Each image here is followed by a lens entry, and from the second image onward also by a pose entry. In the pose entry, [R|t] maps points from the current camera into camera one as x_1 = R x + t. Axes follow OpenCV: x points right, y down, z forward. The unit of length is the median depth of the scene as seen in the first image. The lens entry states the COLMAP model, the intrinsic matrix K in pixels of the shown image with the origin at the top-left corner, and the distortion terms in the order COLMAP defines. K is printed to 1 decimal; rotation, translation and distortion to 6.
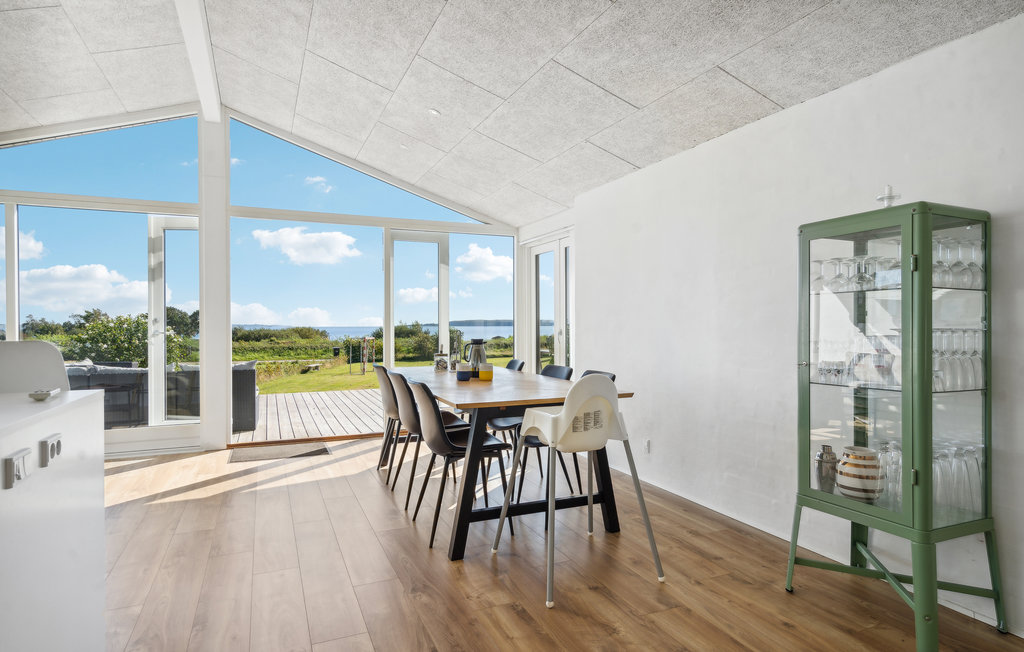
lens RADIAL K [[563.2, 0, 514.7], [0, 563.2, 330.0], [0, 0, 1]] dist [-0.000518, 0.001297]
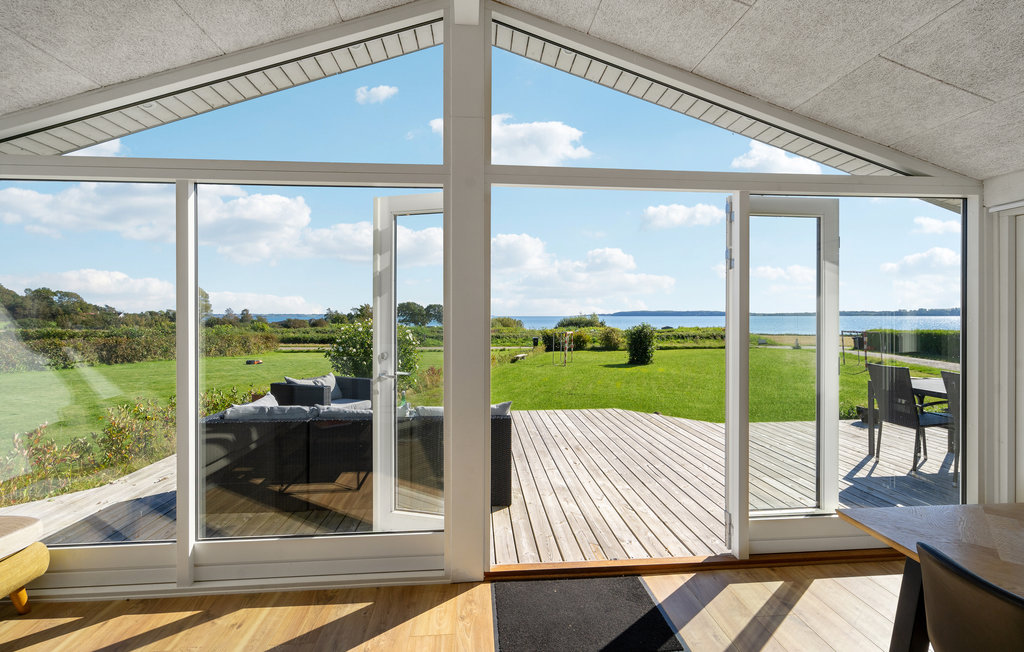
lens RADIAL K [[469.1, 0, 511.4], [0, 469.1, 316.0], [0, 0, 1]] dist [-0.005451, -0.000390]
pose [[0.942610, 0.002949, -0.333882, -0.290094], [-0.005256, 0.999968, -0.006007, -0.055107], [0.333854, 0.007418, 0.942596, 0.492986]]
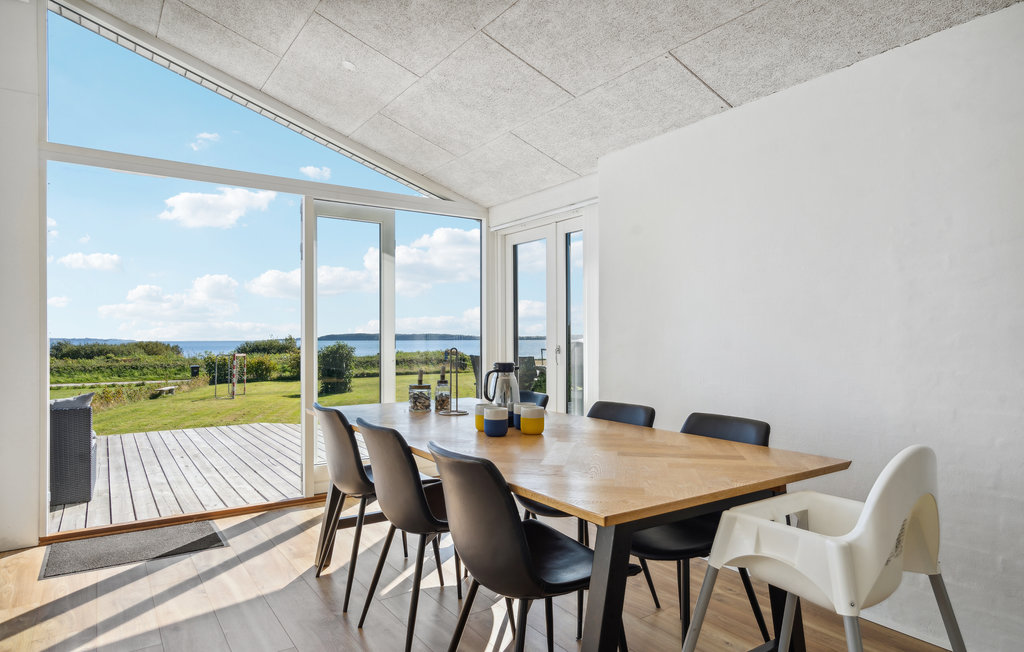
lens RADIAL K [[600.5, 0, 514.5], [0, 600.5, 339.5], [0, 0, 1]] dist [0.001106, 0.001474]
pose [[0.982464, 0.000321, 0.186450, -0.118336], [0.001201, 0.999967, -0.008047, -0.002548], [-0.186447, 0.008129, 0.982431, 0.244613]]
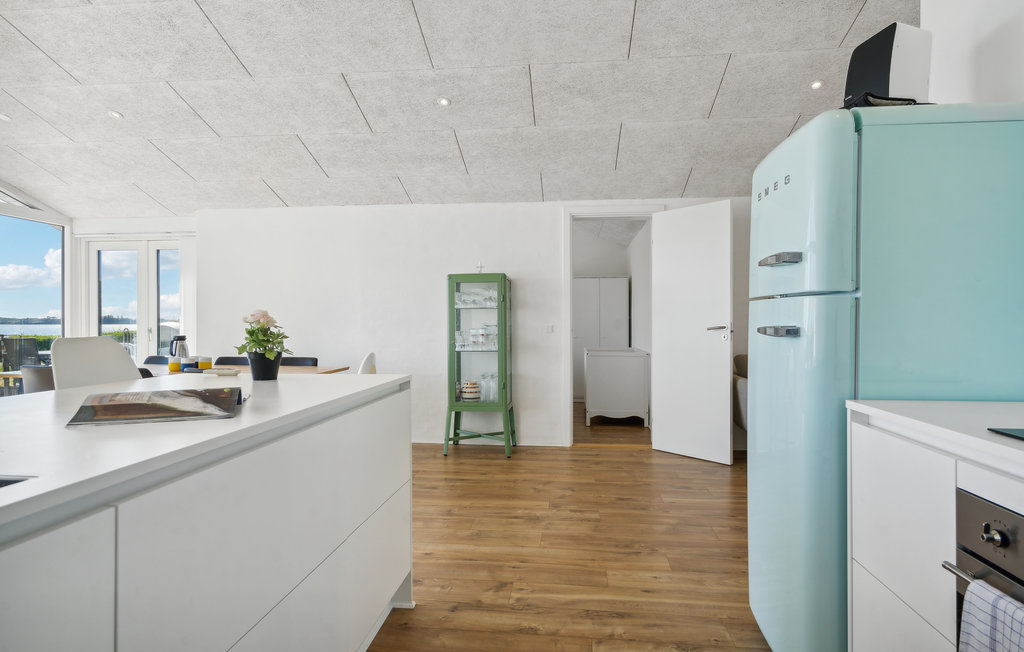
lens RADIAL K [[563.2, 0, 509.5], [0, 563.2, 326.8], [0, 0, 1]] dist [-0.000518, 0.001297]
pose [[0.506827, -0.003322, 0.862041, -0.471443], [0.007153, 0.999974, -0.000351, 0.002379], [-0.862018, 0.006344, 0.506838, -0.092316]]
